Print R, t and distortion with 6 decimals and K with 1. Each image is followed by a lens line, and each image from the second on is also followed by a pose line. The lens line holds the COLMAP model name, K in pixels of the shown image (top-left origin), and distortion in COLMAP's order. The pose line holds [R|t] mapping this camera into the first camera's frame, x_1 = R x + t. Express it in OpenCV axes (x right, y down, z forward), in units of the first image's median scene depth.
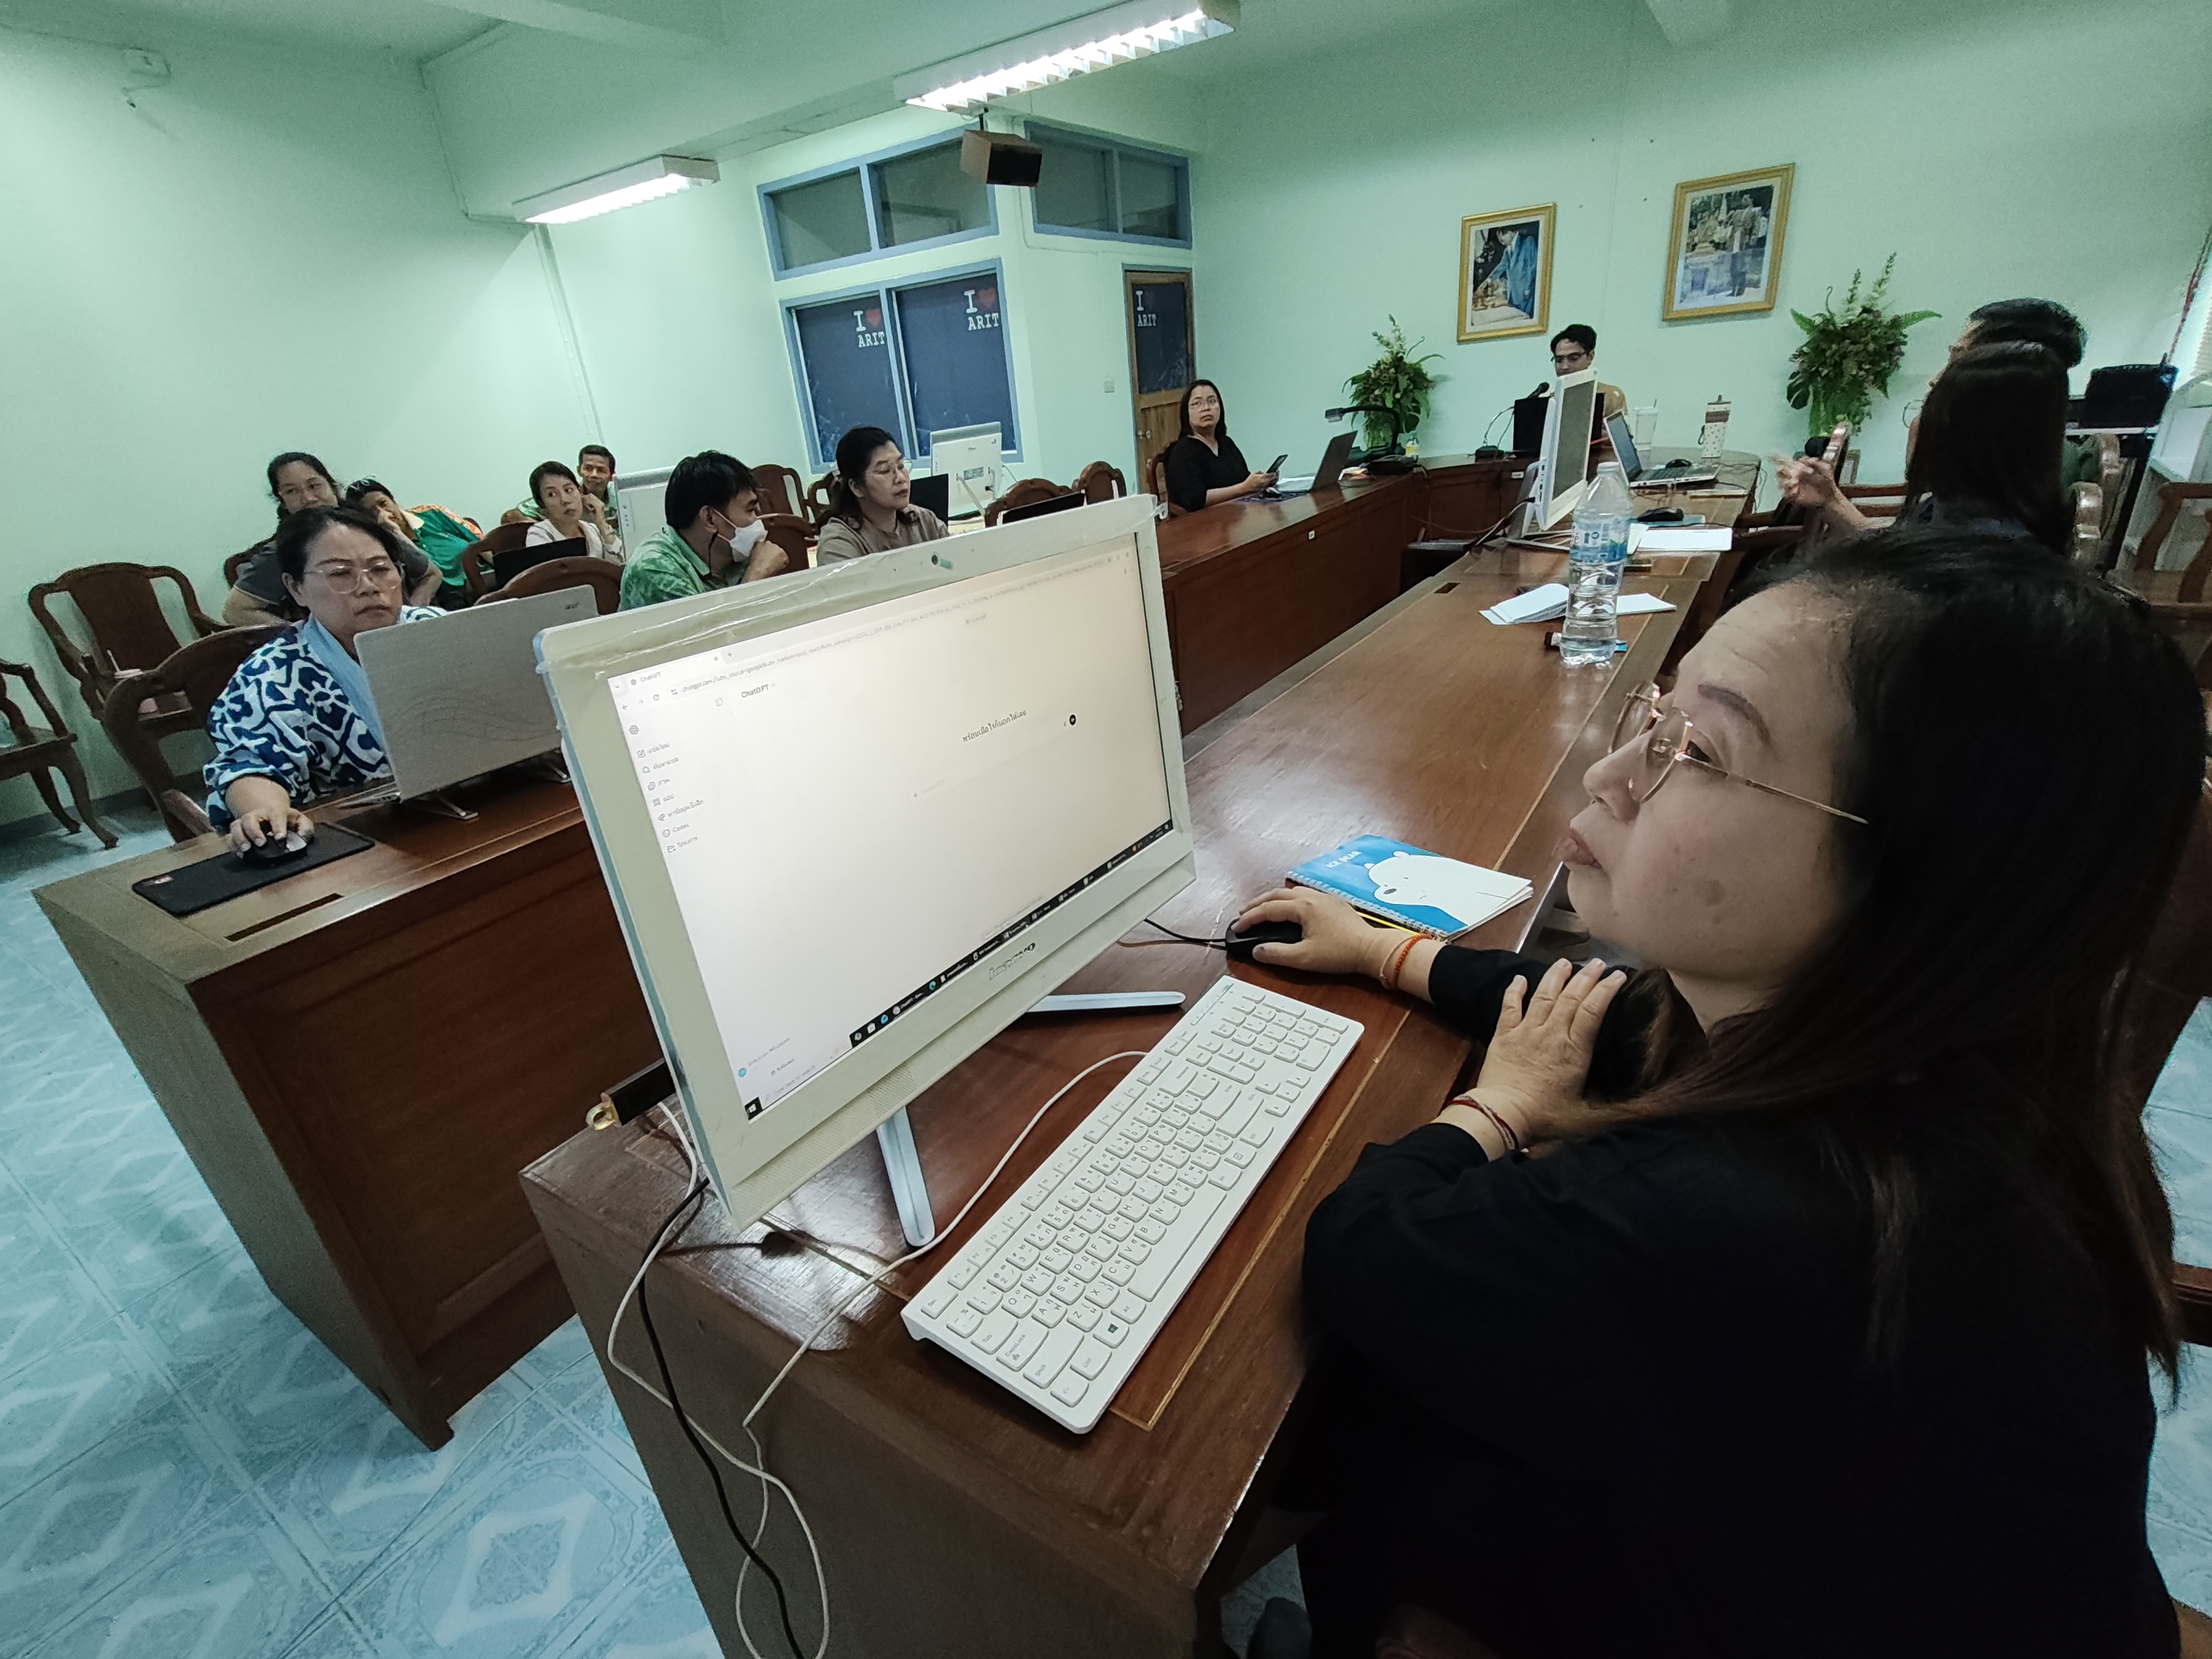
lens RADIAL K [[1015.9, 0, 1090.1], [0, 1015.9, 837.3], [0, 0, 1]] dist [-0.000688, -0.002504]
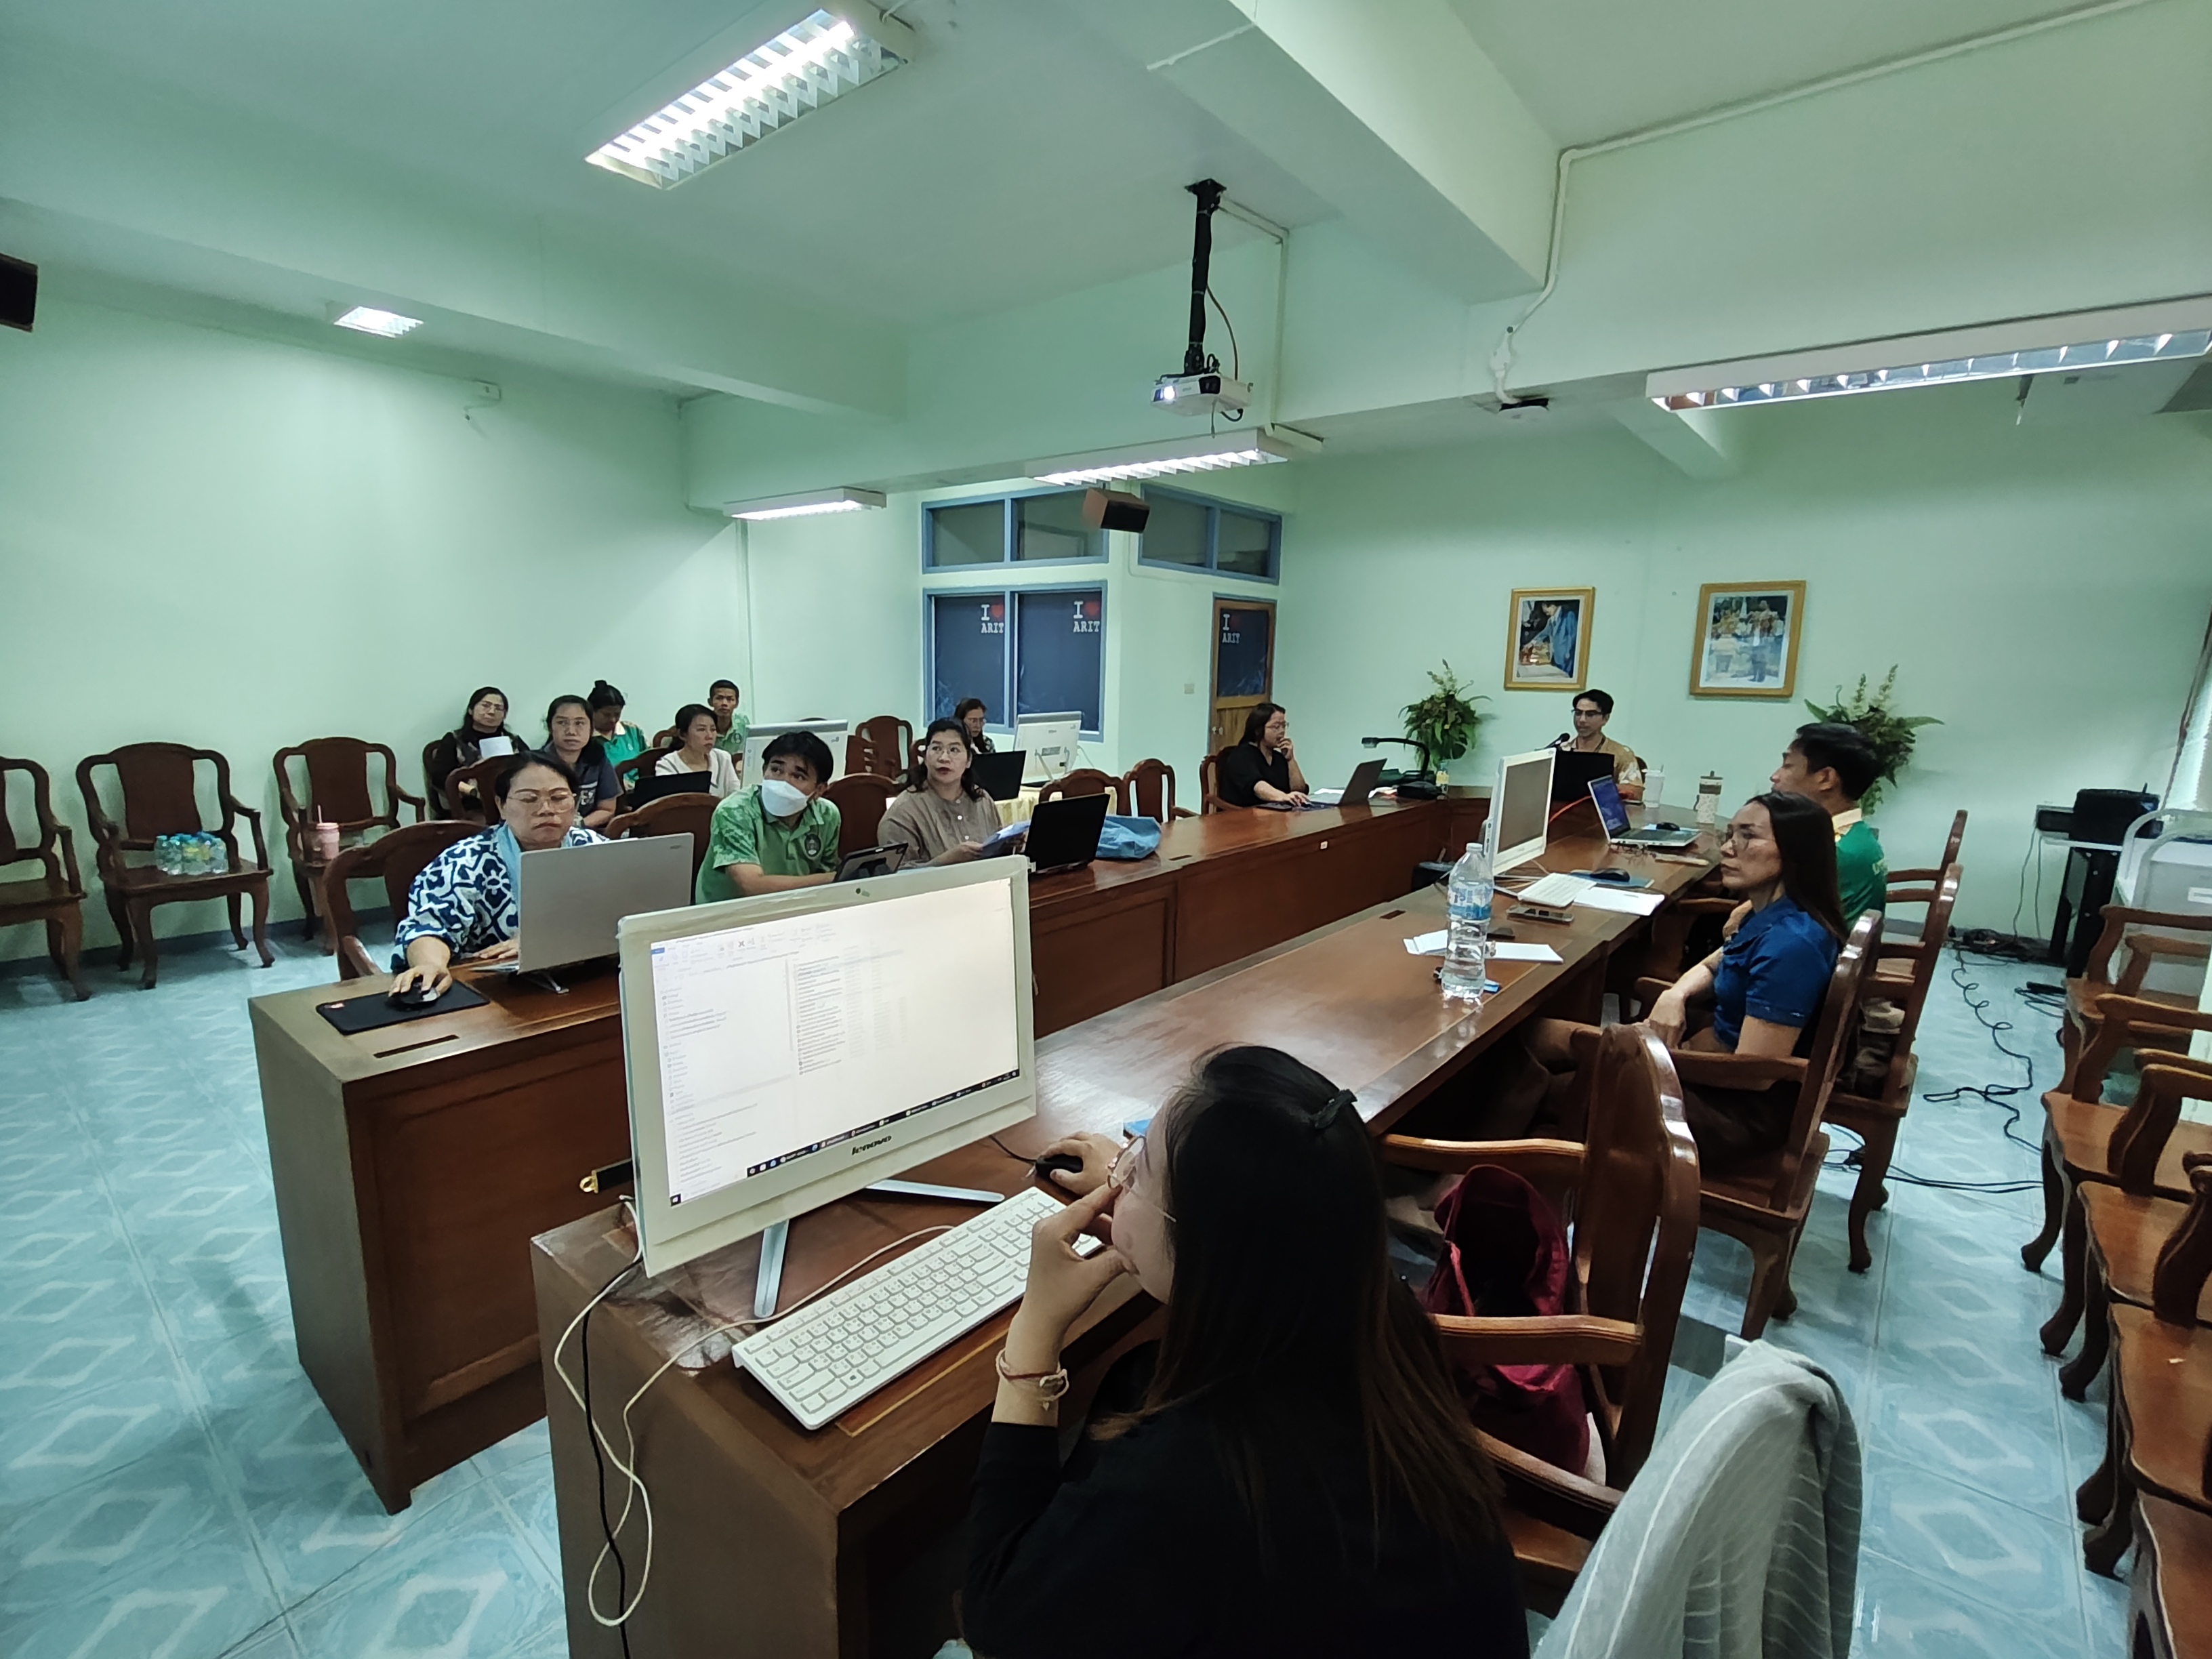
lens RADIAL K [[1015.9, 0, 1088.2], [0, 1015.9, 836.5], [0, 0, 1]] dist [-0.000688, -0.002504]
pose [[0.986692, 0.130004, -0.097664, 0.062965], [-0.149698, 0.960770, -0.233478, -0.003108], [0.063479, 0.244991, 0.967445, -0.107567]]
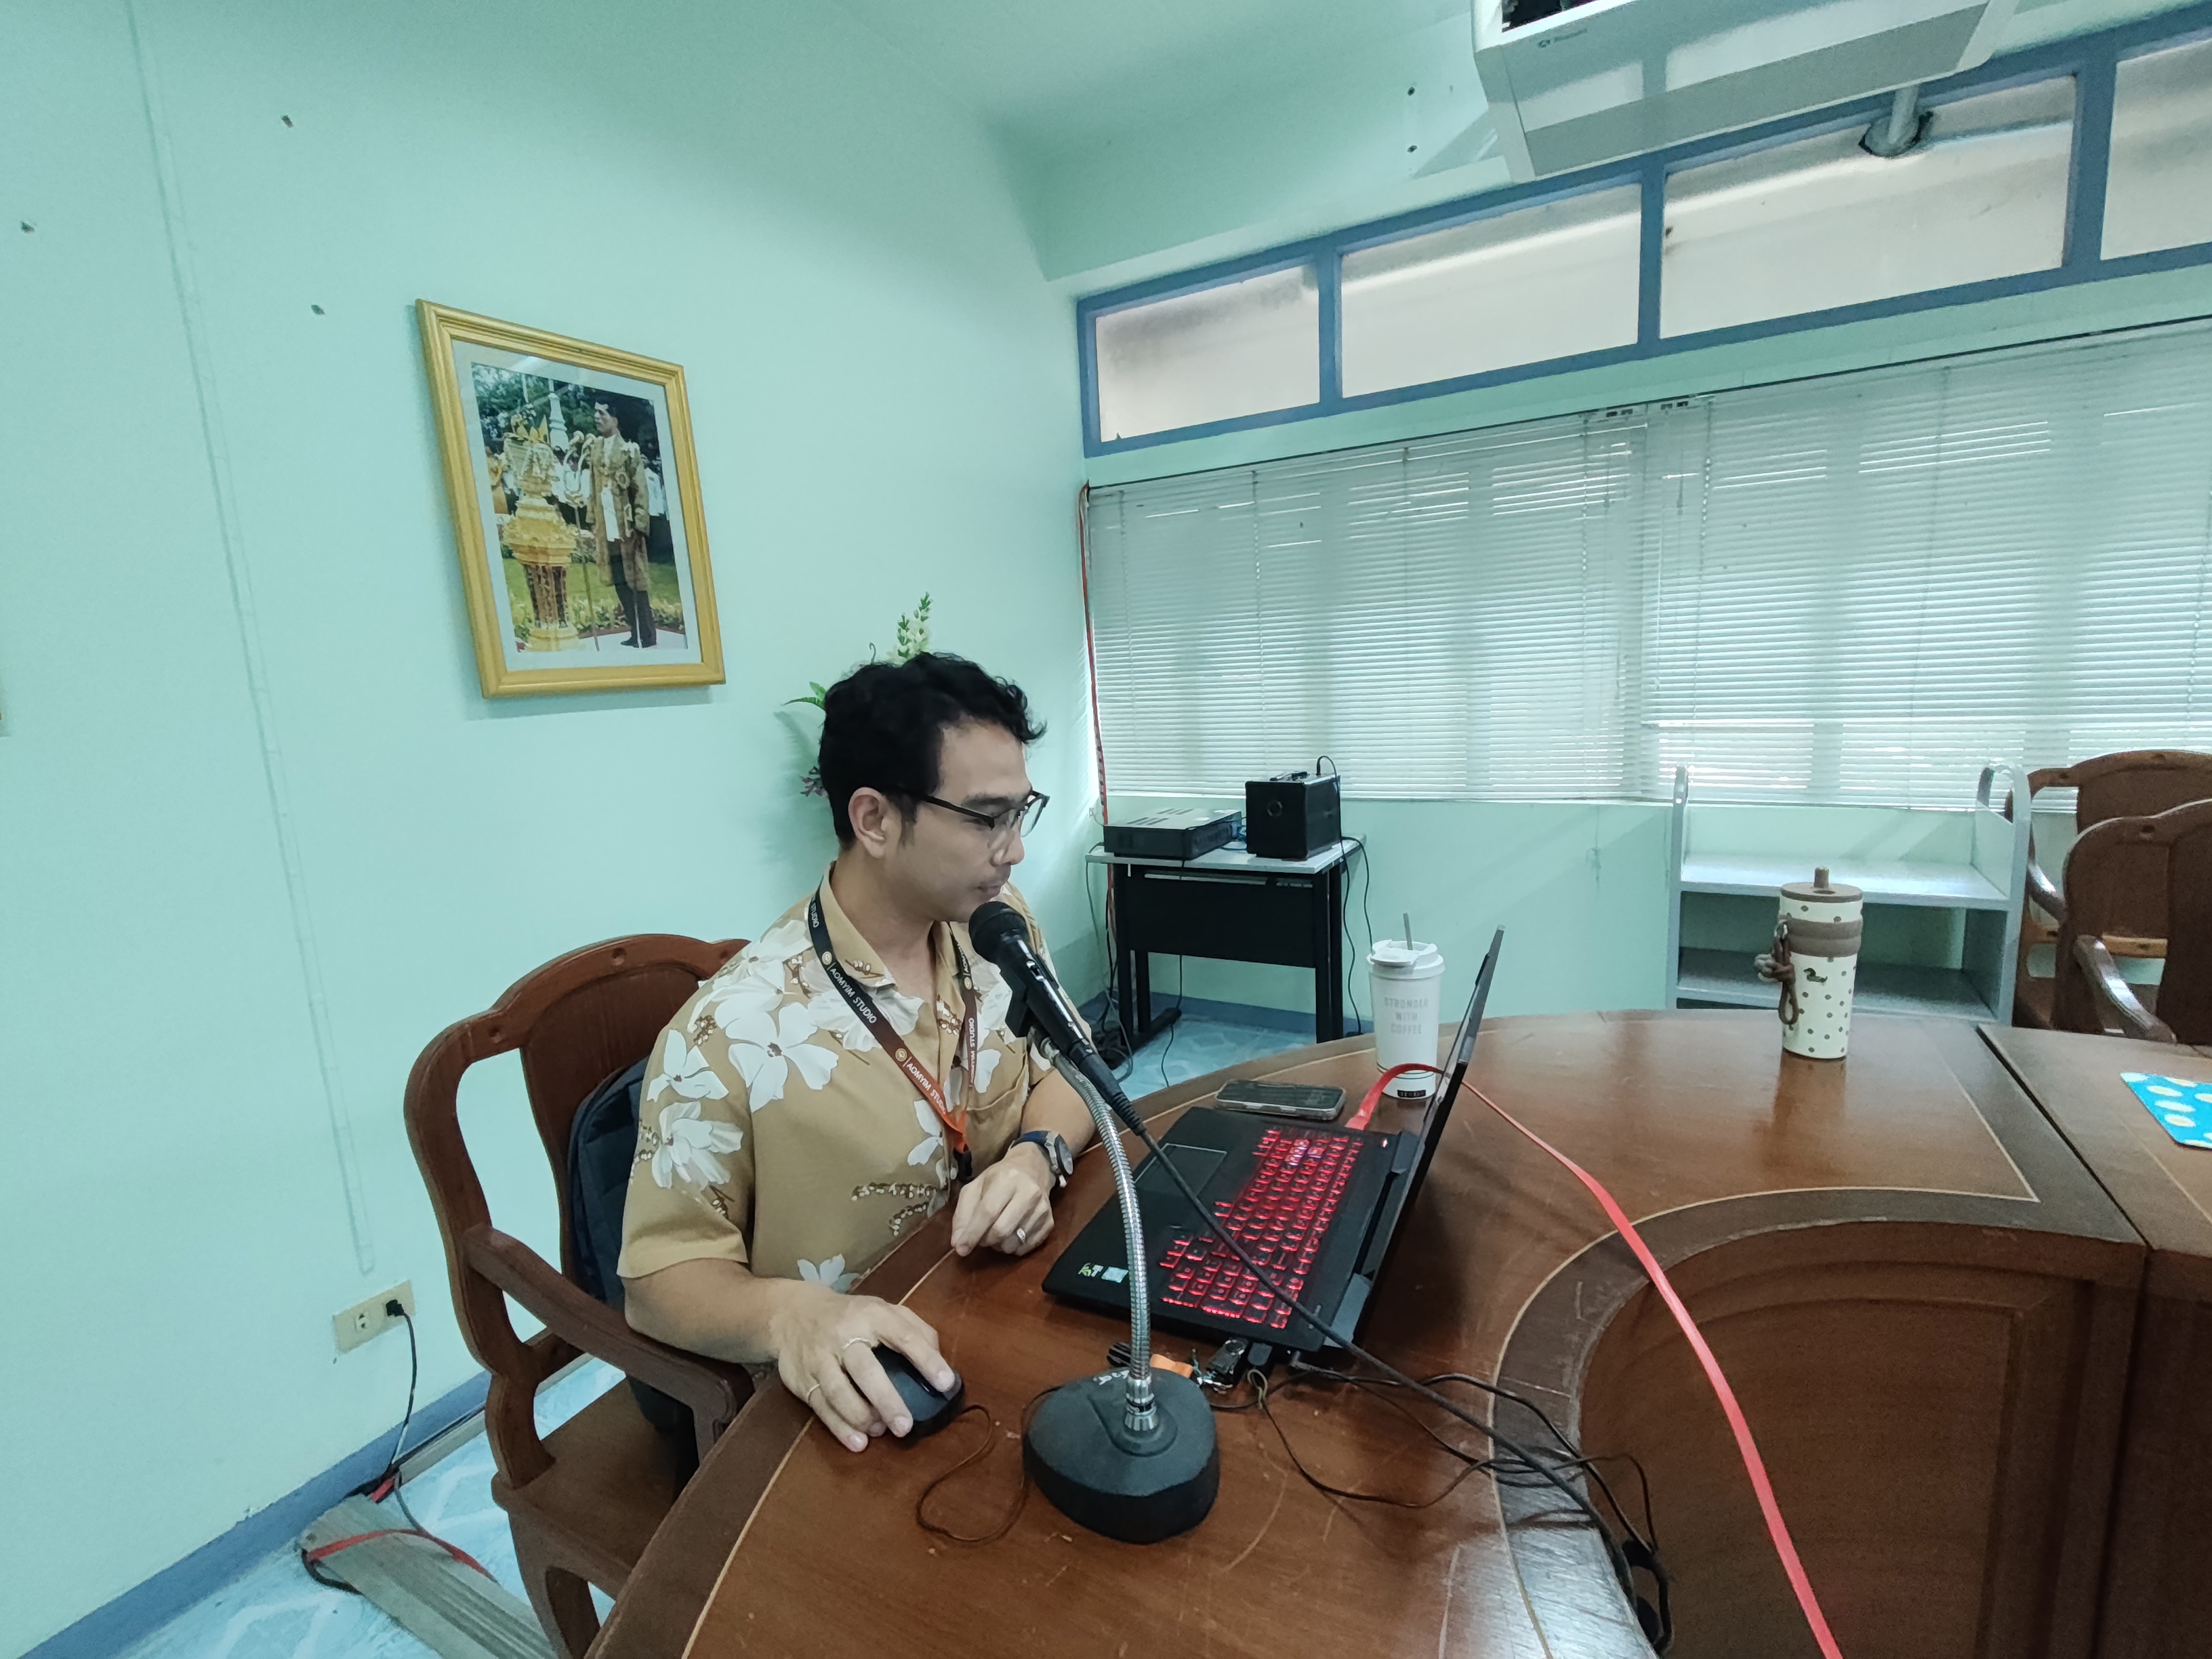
lens RADIAL K [[1015.9, 0, 1098.0], [0, 1015.9, 821.8], [0, 0, 1]] dist [-0.000688, -0.002504]
pose [[-0.042424, -0.056423, 0.997505, 0.338497], [0.461184, 0.884567, 0.069649, -0.580081], [-0.886290, 0.462988, -0.011506, 1.209427]]
